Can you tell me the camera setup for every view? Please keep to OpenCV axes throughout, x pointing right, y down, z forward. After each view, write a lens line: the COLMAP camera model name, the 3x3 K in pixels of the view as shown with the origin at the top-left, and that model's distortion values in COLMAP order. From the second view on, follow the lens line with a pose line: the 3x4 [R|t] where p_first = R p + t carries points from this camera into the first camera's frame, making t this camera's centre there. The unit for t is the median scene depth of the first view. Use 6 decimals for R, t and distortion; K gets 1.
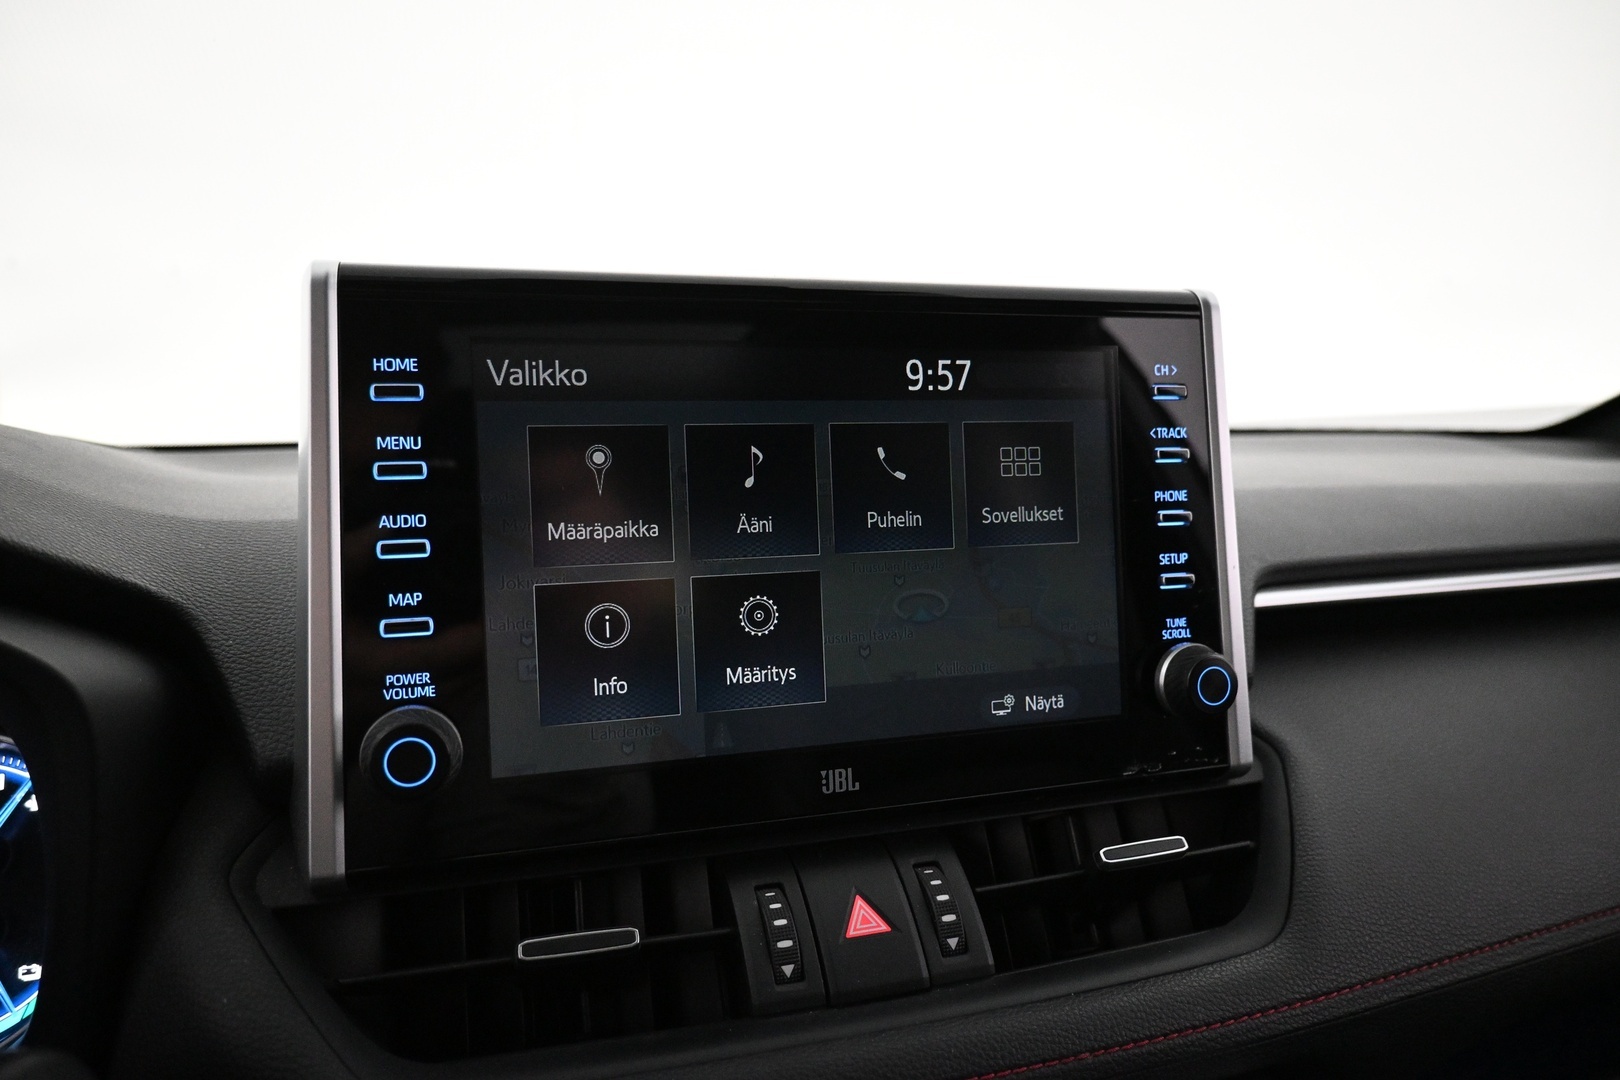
lens RADIAL K [[1091.8, 0, 809.1], [0, 1091.8, 541.7], [0, 0, 1]] dist [-0.005697, 0.000645]
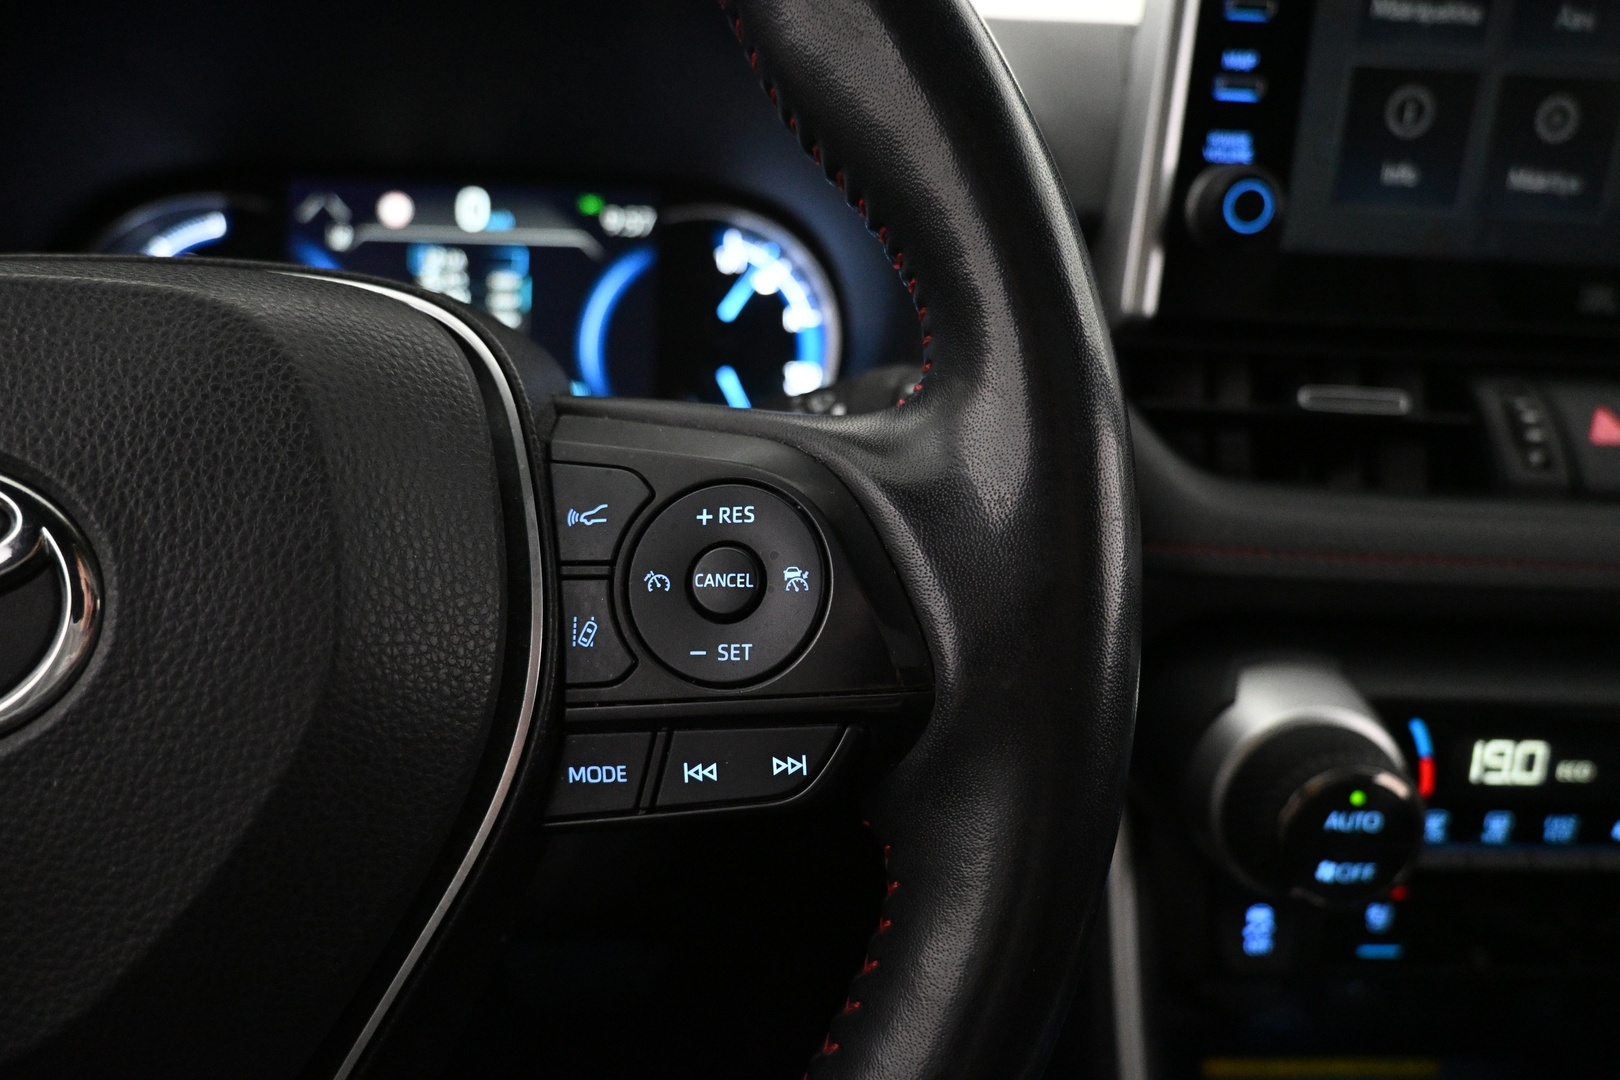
lens RADIAL K [[1091.8, 0, 816.6], [0, 1091.8, 535.6], [0, 0, 1]] dist [-0.005697, 0.000645]
pose [[0.959991, 0.145844, -0.239053, -0.402234], [-0.081033, 0.961826, 0.261389, 0.228983], [0.268050, -0.231560, 0.935163, -0.188969]]
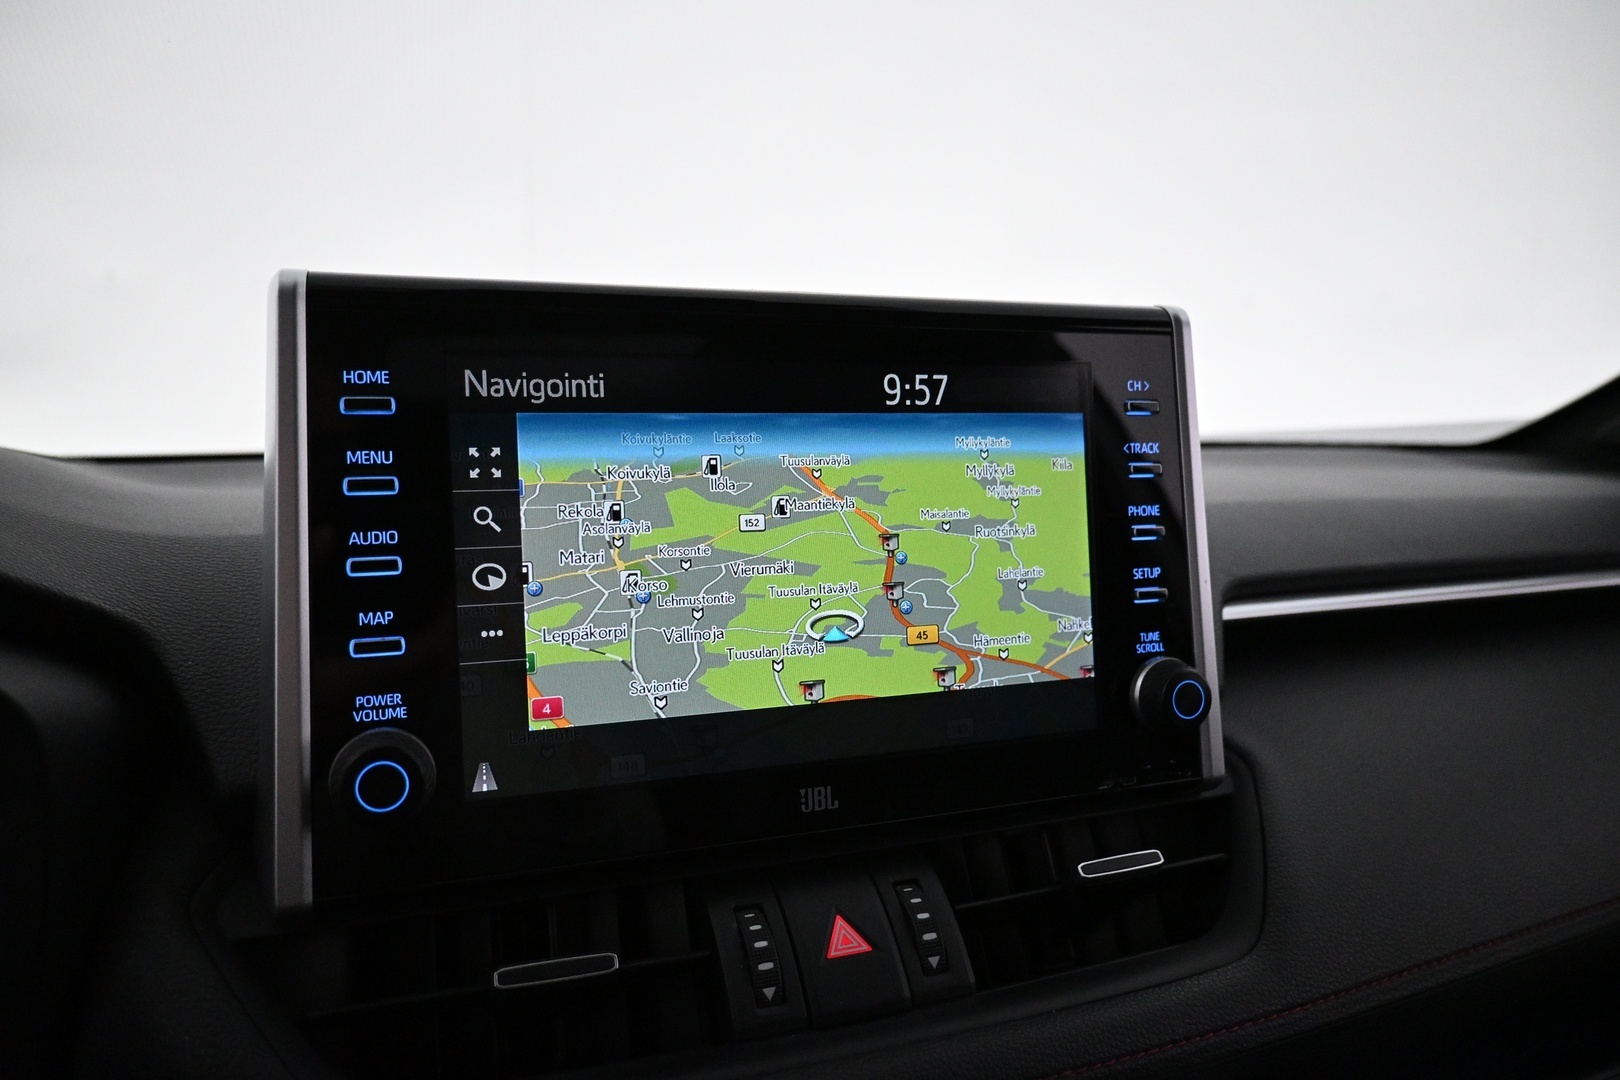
lens RADIAL K [[1091.8, 0, 808.8], [0, 1091.8, 541.6], [0, 0, 1]] dist [-0.005697, 0.000645]
pose [[0.998947, -0.001128, 0.045871, -0.026707], [0.001573, 0.999952, -0.009669, -0.004803], [-0.045858, 0.009731, 0.998901, 0.010126]]
